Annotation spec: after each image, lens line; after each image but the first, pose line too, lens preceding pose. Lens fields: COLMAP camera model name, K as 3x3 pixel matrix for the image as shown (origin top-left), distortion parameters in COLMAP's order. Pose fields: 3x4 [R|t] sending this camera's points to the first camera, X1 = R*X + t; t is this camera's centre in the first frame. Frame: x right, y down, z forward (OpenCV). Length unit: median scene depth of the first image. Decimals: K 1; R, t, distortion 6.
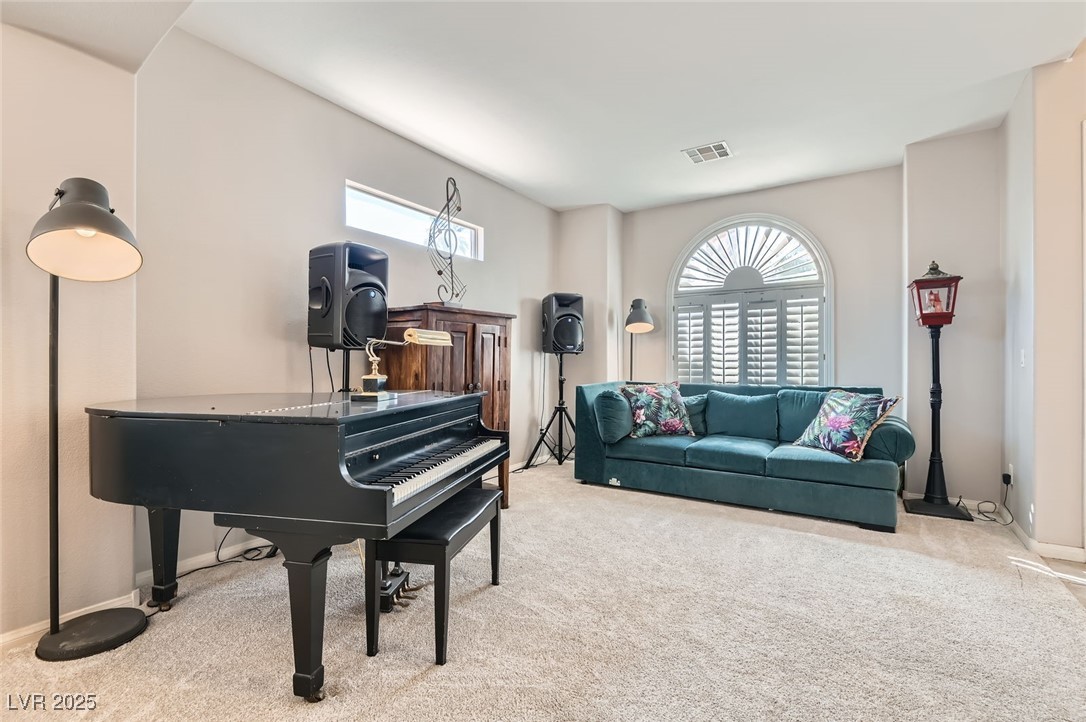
lens RADIAL K [[504.6, 0, 547.1], [0, 504.6, 367.7], [0, 0, 1]] dist [-0.006246, 0.000572]
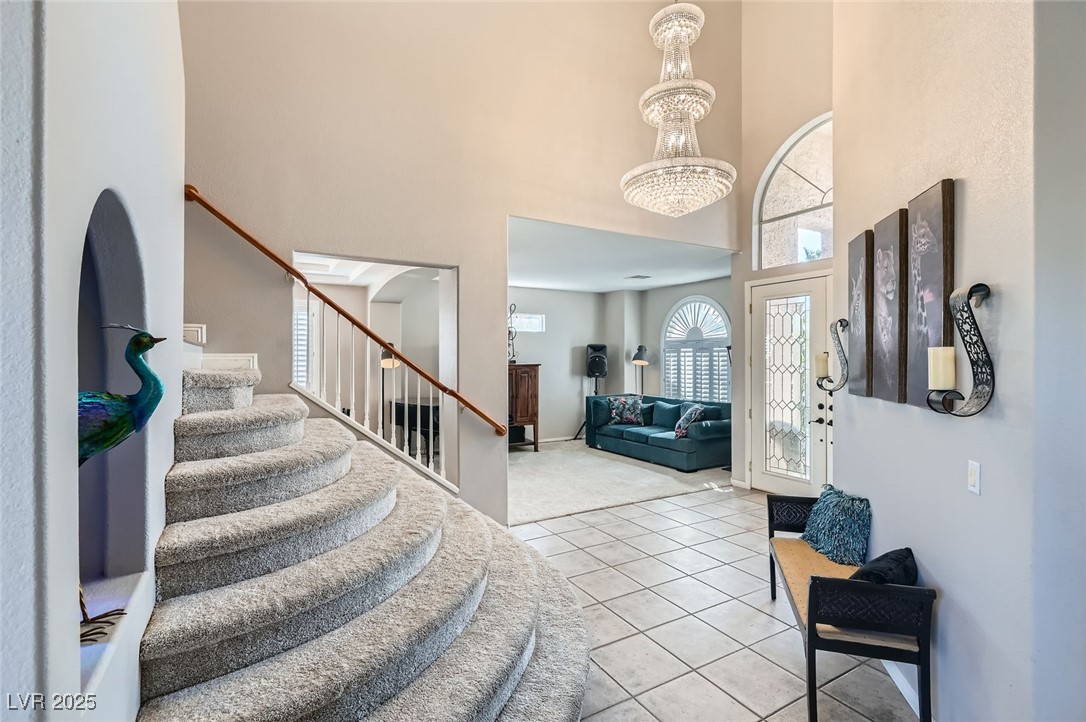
lens RADIAL K [[504.6, 0, 543.0], [0, 504.6, 355.8], [0, 0, 1]] dist [-0.006246, 0.000572]
pose [[0.893274, -0.007117, -0.449457, 0.760070], [-0.001724, 0.999813, -0.019258, -0.079645], [0.449510, 0.017978, 0.893094, -0.782253]]
